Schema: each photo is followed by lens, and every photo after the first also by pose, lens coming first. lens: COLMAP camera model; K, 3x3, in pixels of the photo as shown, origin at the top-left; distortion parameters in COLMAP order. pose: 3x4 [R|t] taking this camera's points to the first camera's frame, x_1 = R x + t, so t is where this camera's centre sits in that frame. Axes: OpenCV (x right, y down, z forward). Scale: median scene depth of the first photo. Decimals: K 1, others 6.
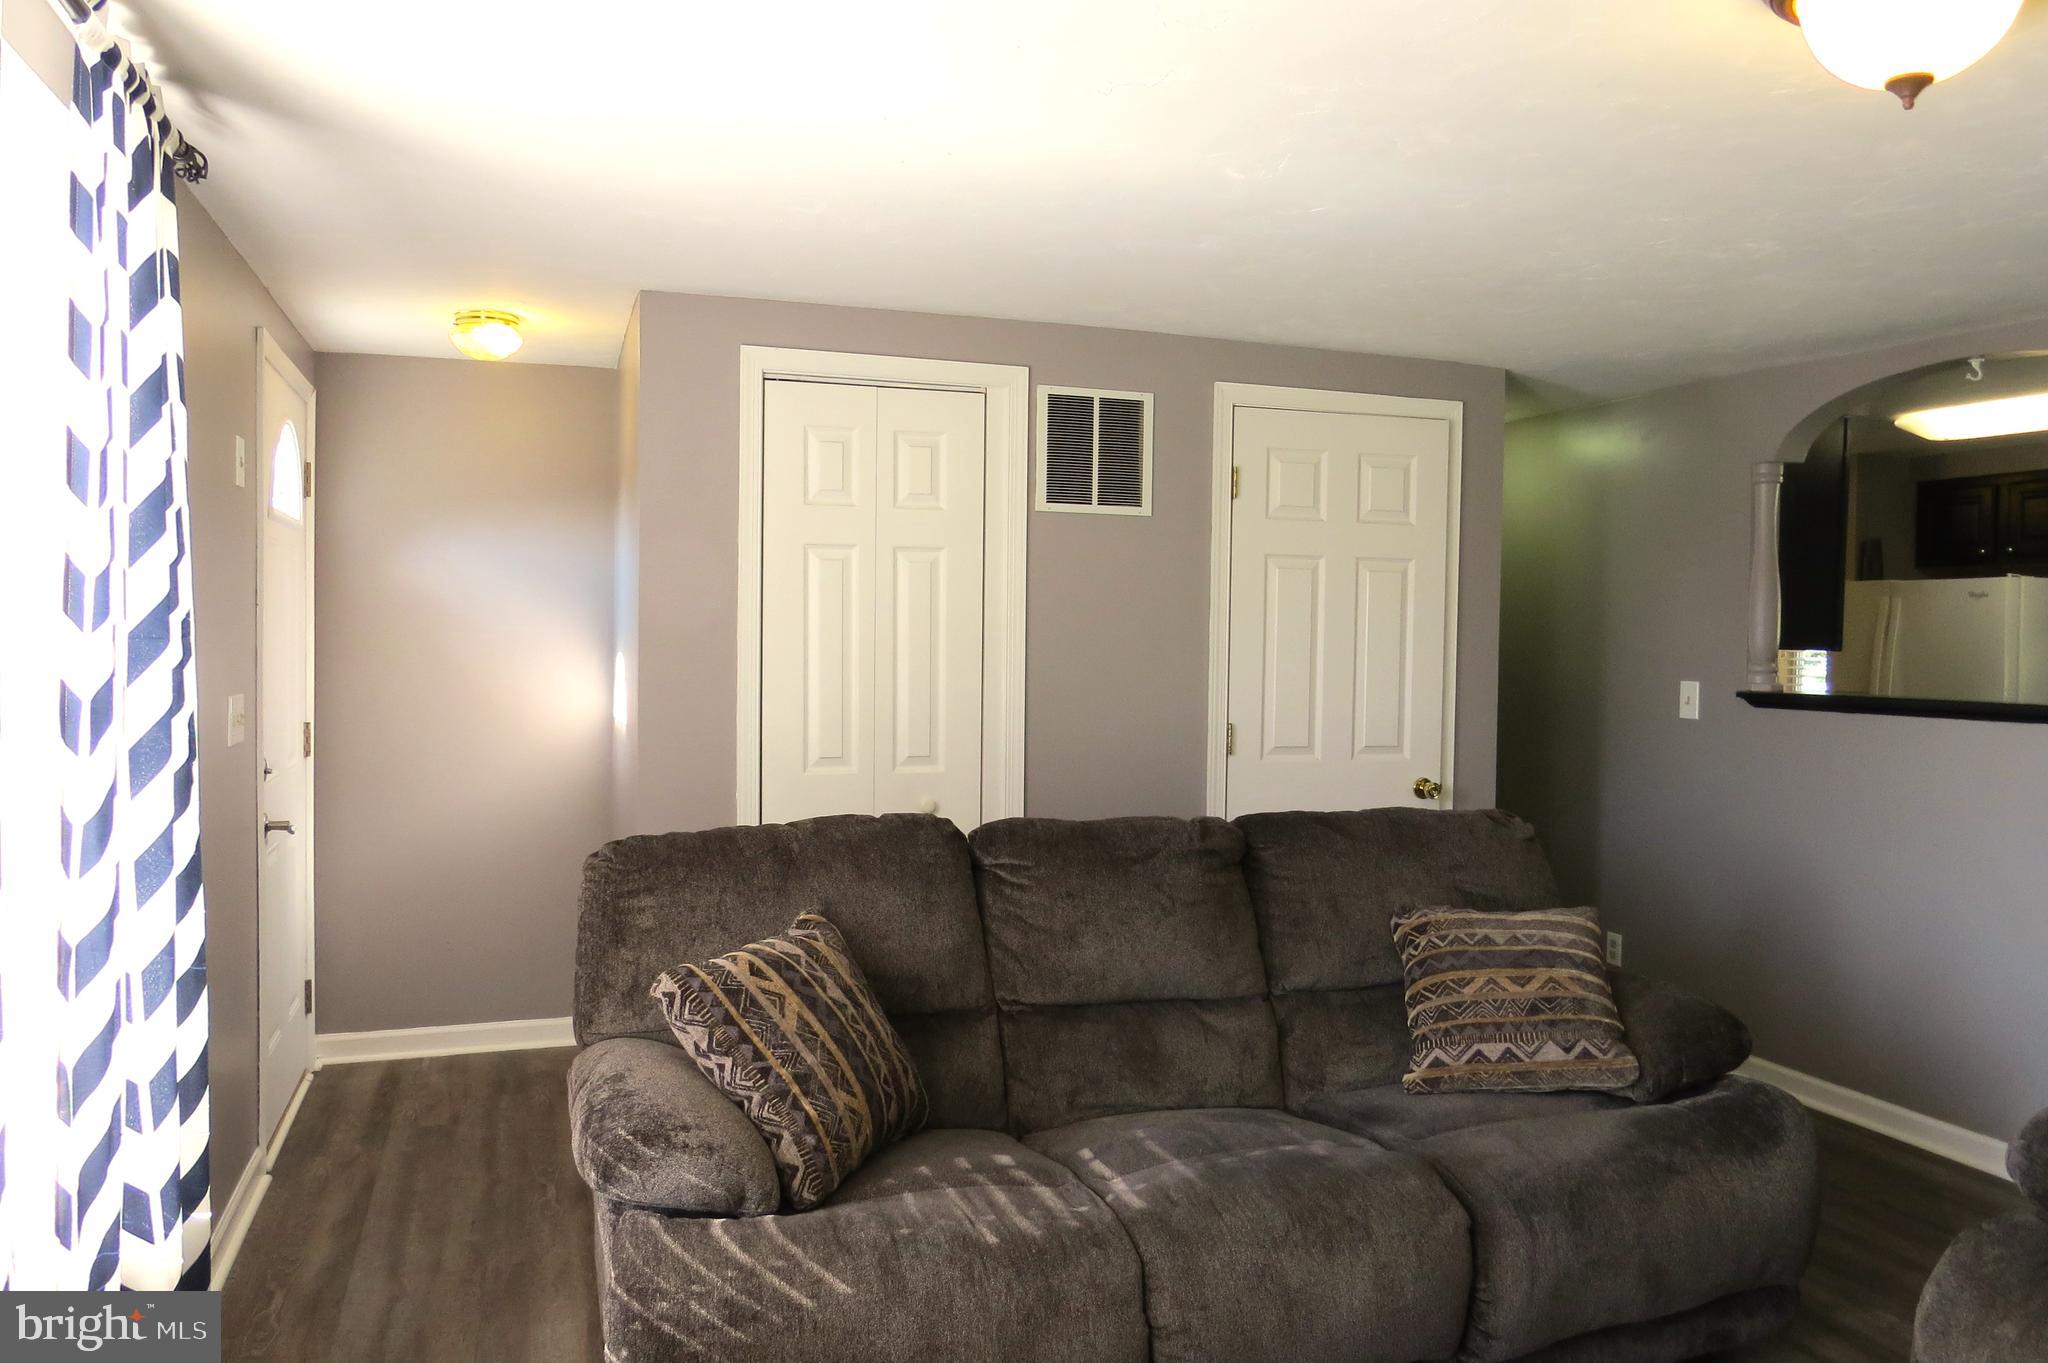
lens RADIAL K [[1459.3, 0, 1020.6], [0, 1459.3, 671.9], [0, 0, 1]] dist [-0.026715, 0.006319]
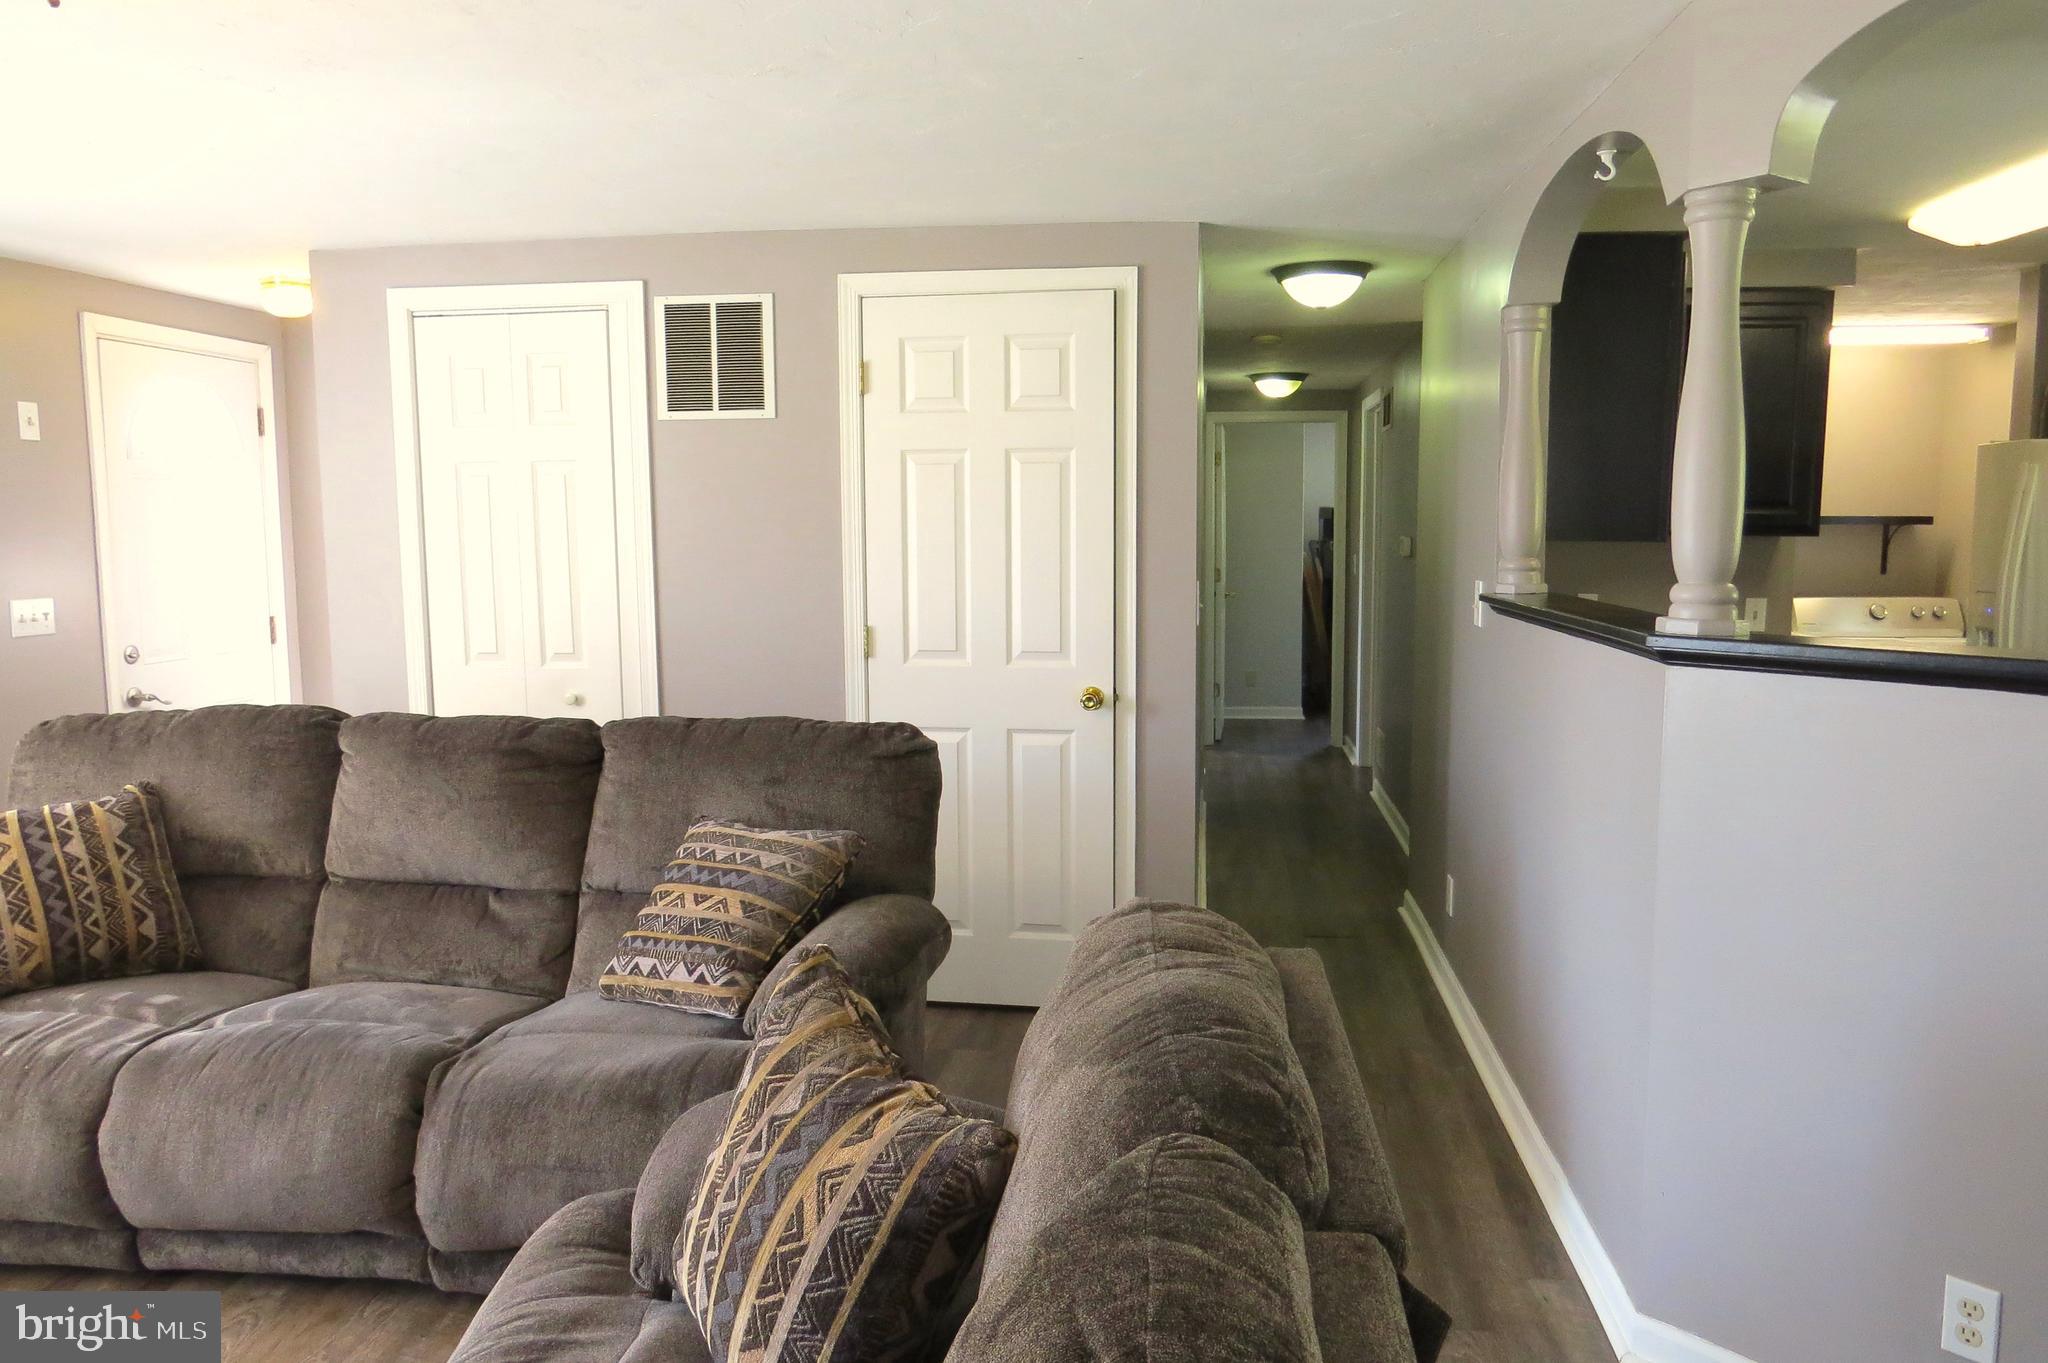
lens RADIAL K [[1459.3, 0, 1026.1], [0, 1459.3, 675.0], [0, 0, 1]] dist [-0.026715, 0.006319]
pose [[0.899826, 0.025497, -0.435504, 0.707088], [0.009019, 0.996990, 0.077005, -0.006893], [0.436157, -0.073219, 0.896887, 0.172479]]
